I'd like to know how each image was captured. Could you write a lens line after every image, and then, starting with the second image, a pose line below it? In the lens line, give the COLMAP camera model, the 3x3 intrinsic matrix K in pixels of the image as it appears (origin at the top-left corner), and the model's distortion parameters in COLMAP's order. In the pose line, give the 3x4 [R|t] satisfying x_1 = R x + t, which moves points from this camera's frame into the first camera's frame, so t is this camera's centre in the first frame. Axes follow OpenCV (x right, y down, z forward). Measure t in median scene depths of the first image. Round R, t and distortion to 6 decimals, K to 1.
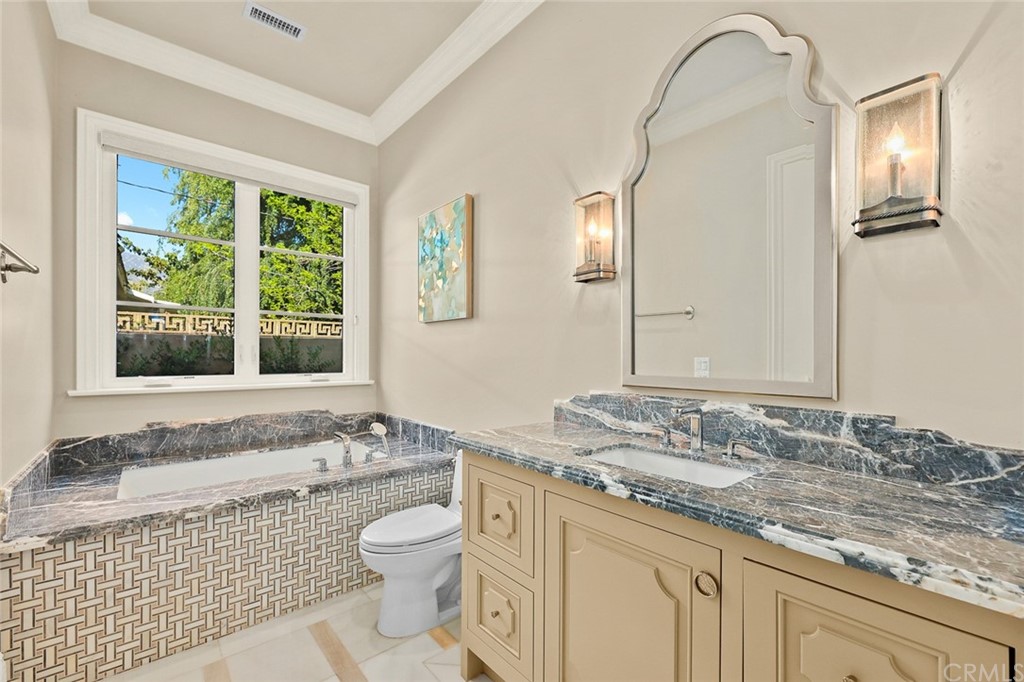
lens RADIAL K [[432.6, 0, 509.2], [0, 432.6, 350.0], [0, 0, 1]] dist [0.000436, 0.000096]
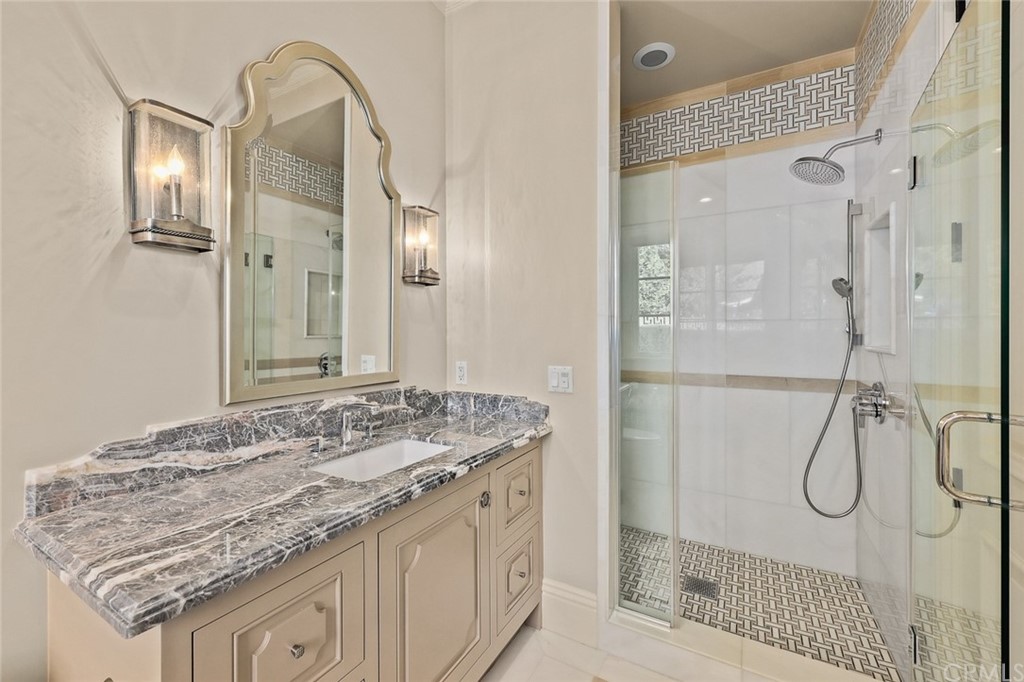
lens RADIAL K [[416.3, 0, 510.4], [0, 416.3, 336.0], [0, 0, 1]] dist [0.001729, 0.000190]
pose [[-0.347872, -0.006394, 0.937520, -0.773878], [-0.012842, 0.999915, 0.002054, -0.055649], [-0.937454, -0.011325, -0.347925, 1.090867]]
